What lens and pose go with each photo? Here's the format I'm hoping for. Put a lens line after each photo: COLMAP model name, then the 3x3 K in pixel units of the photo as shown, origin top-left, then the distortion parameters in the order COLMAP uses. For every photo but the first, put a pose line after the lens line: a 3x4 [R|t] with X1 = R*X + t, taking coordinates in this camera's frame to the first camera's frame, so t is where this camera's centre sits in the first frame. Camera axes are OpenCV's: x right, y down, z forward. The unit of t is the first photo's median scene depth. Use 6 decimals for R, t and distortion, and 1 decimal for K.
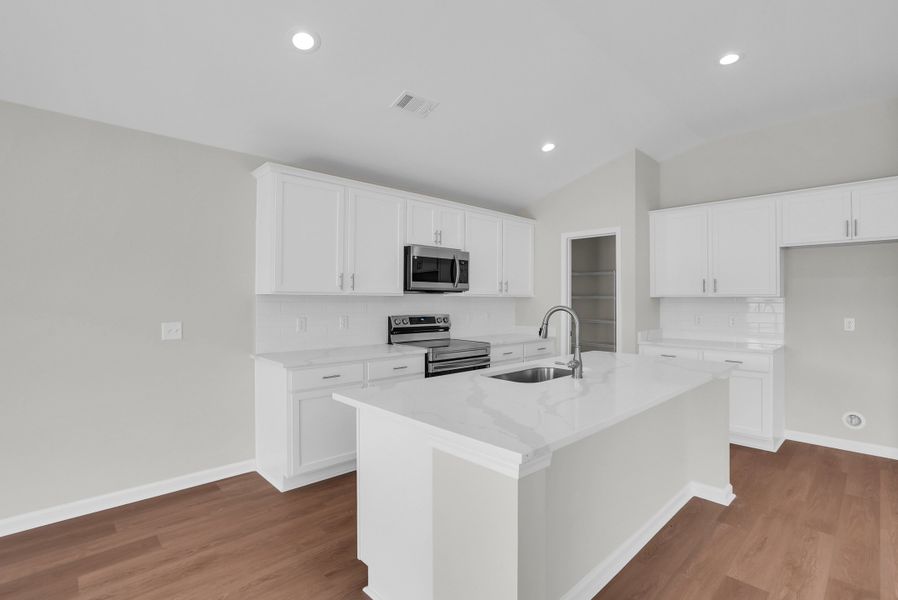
lens RADIAL K [[428.6, 0, 449.0], [0, 428.6, 300.0], [0, 0, 1]] dist [-0.036685, 0.000376]
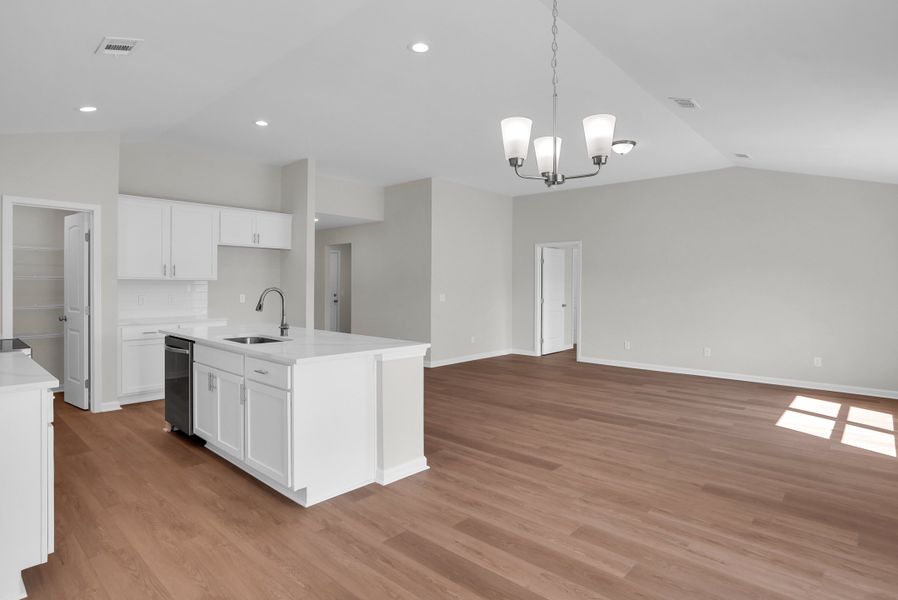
lens RADIAL K [[506.5, 0, 440.5], [0, 506.5, 286.5], [0, 0, 1]] dist [0.002159, 0.001278]
pose [[-0.066947, -0.006180, 0.997737, -0.951087], [-0.007238, 0.999958, 0.005708, -0.002050], [-0.997730, -0.006839, -0.066989, 0.368857]]
